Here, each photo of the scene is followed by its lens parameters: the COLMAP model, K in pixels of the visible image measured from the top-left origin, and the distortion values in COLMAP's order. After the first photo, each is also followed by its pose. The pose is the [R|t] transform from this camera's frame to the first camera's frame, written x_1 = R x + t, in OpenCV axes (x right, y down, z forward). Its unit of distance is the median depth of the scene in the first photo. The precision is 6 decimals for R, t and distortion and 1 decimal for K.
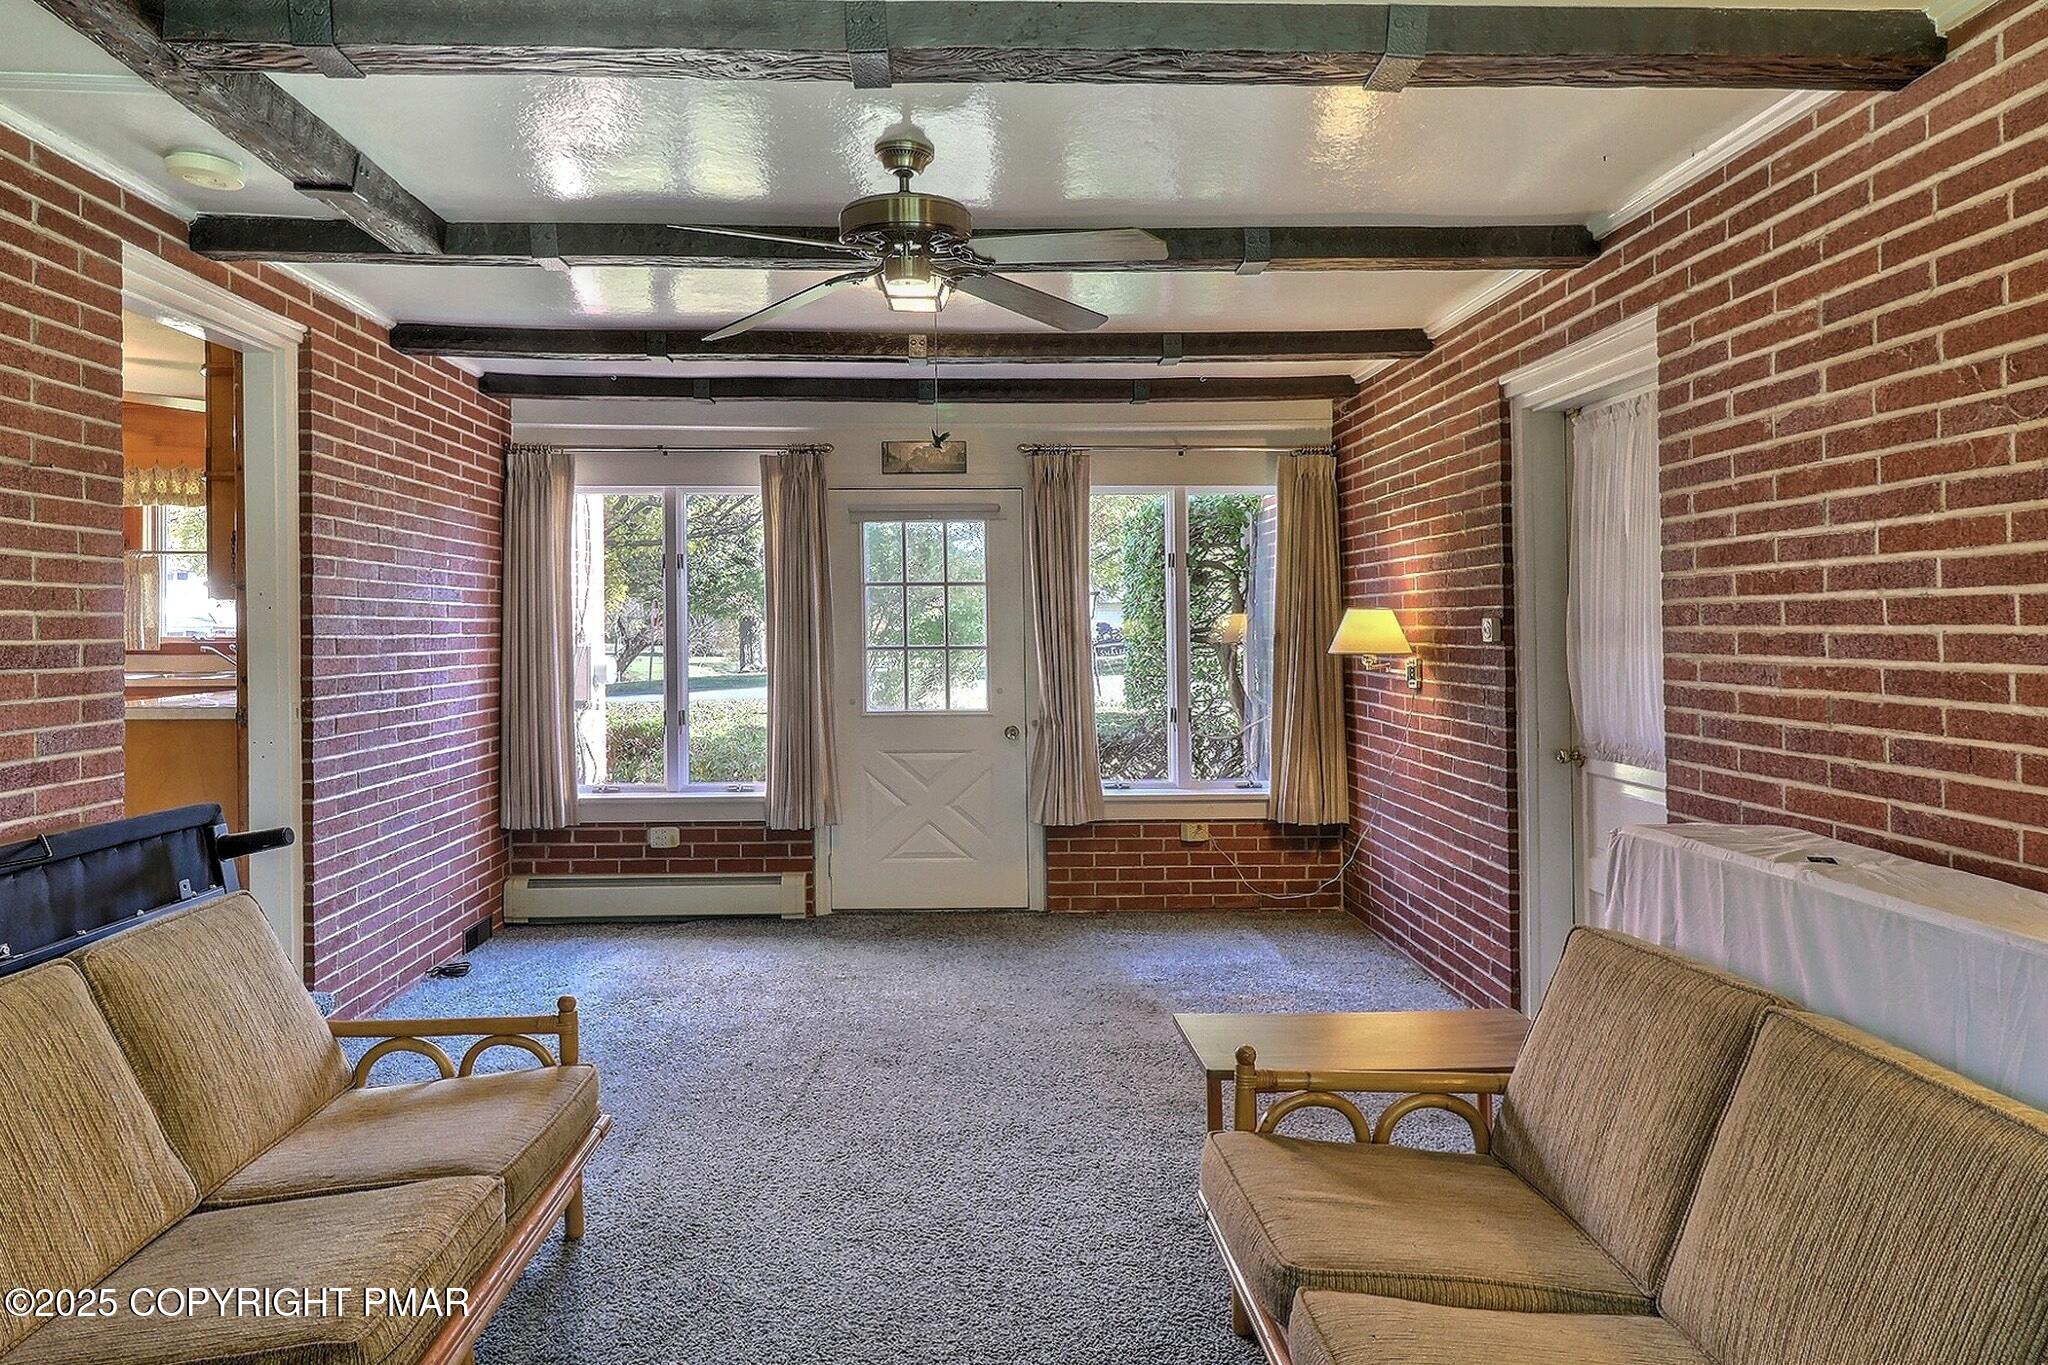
lens RADIAL K [[1386.6, 0, 989.9], [0, 1386.6, 633.3], [0, 0, 1]] dist [0.004861, -0.015261]
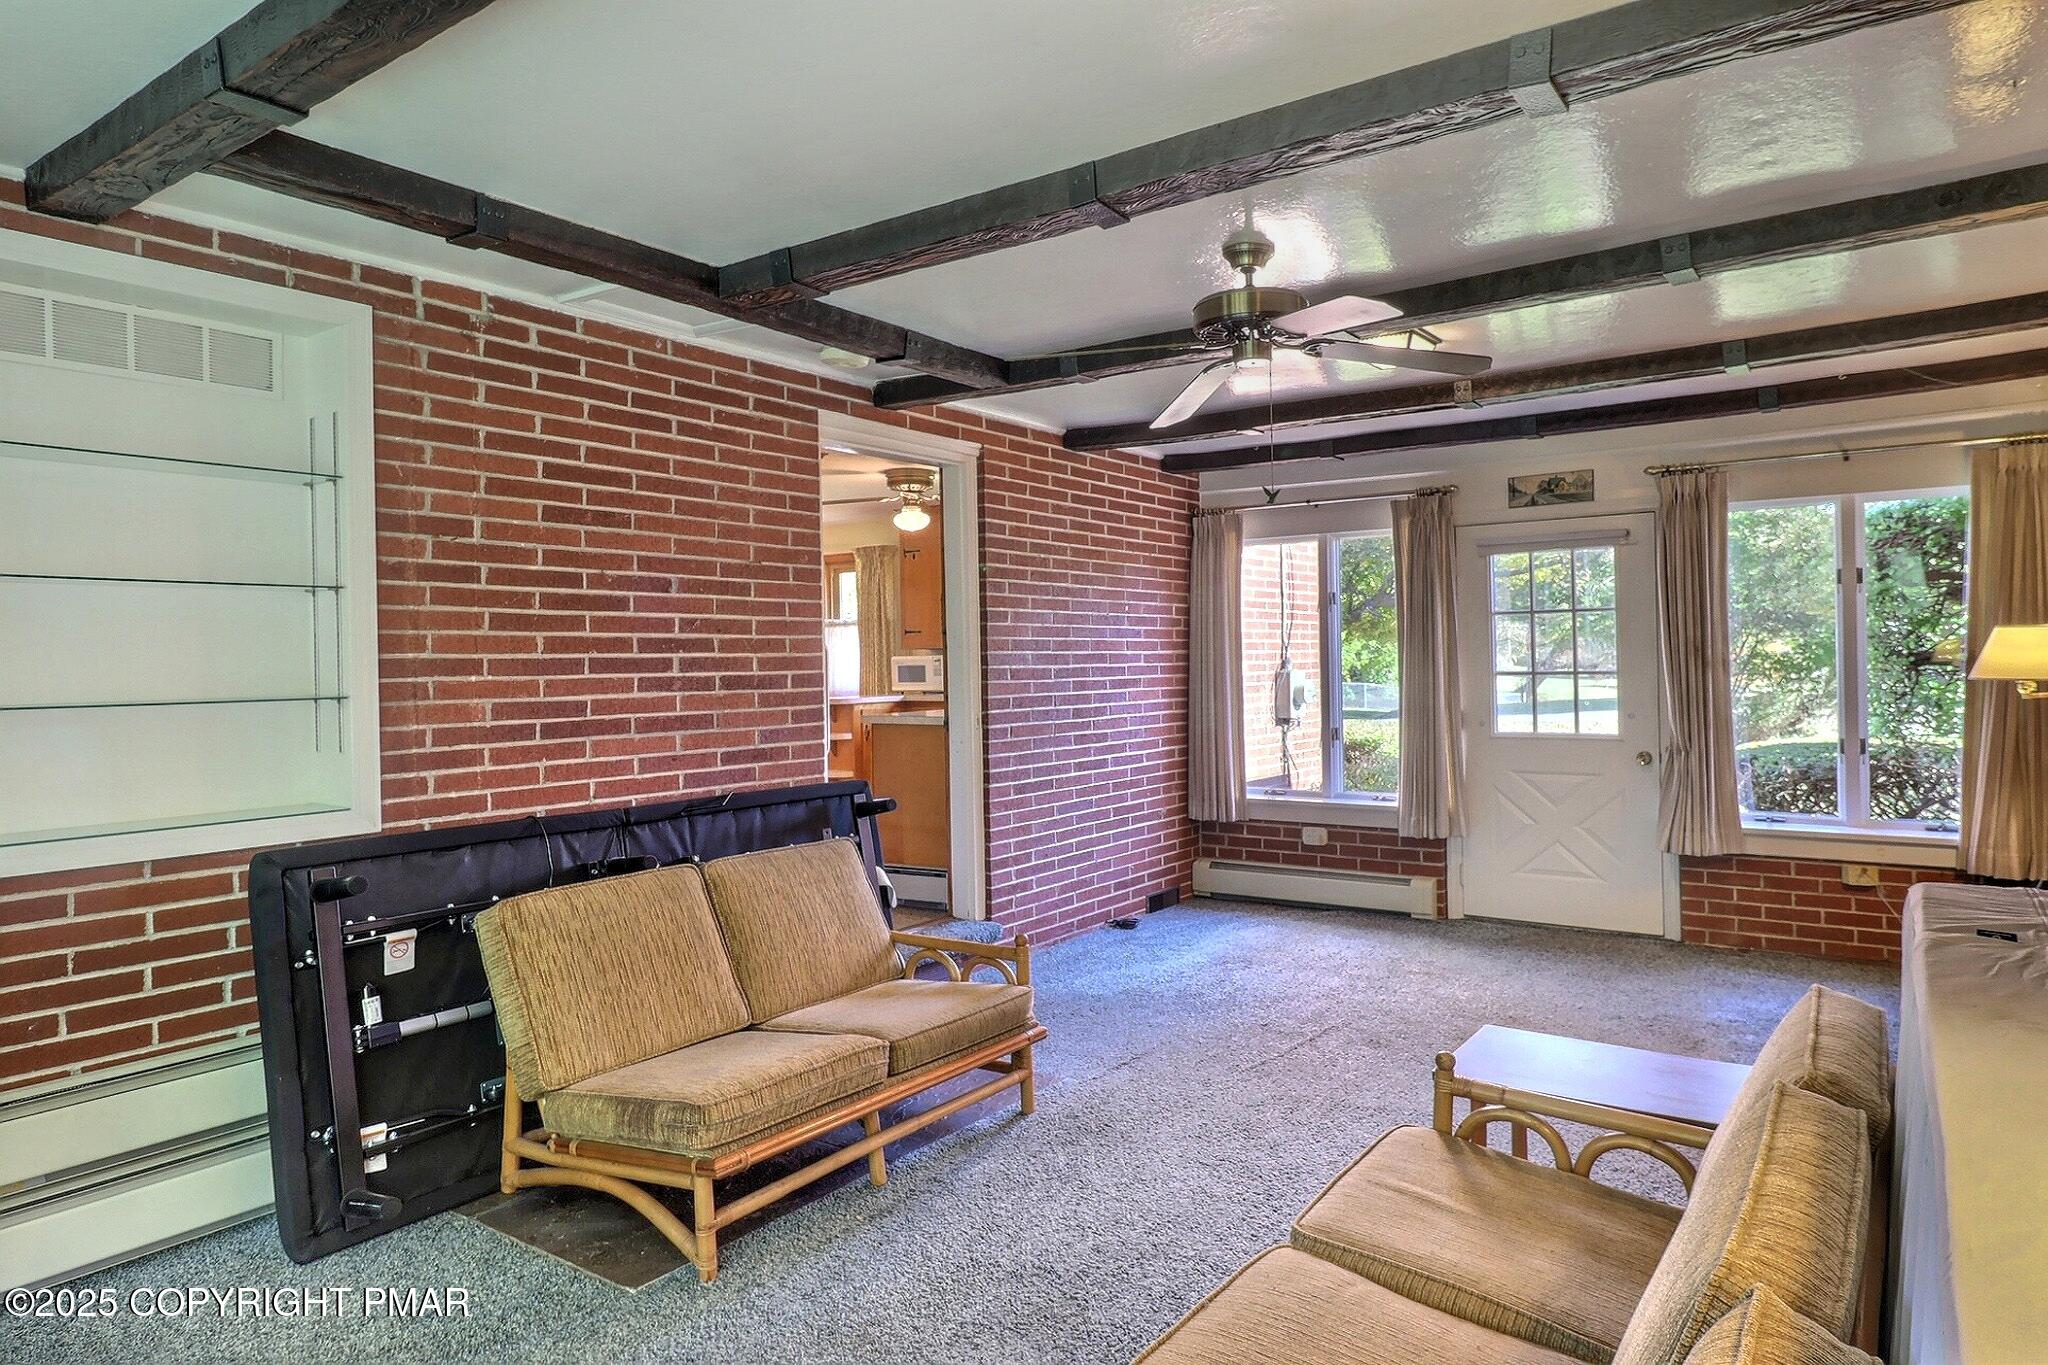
lens RADIAL K [[1243.4, 0, 1024.0], [0, 1243.4, 682.5], [0, 0, 1]] dist [0.001064, -0.001401]
pose [[0.793879, 0.002253, -0.608071, 0.218332], [0.009542, 0.999824, 0.016161, -0.001447], [0.608001, -0.018632, 0.793718, 0.023902]]
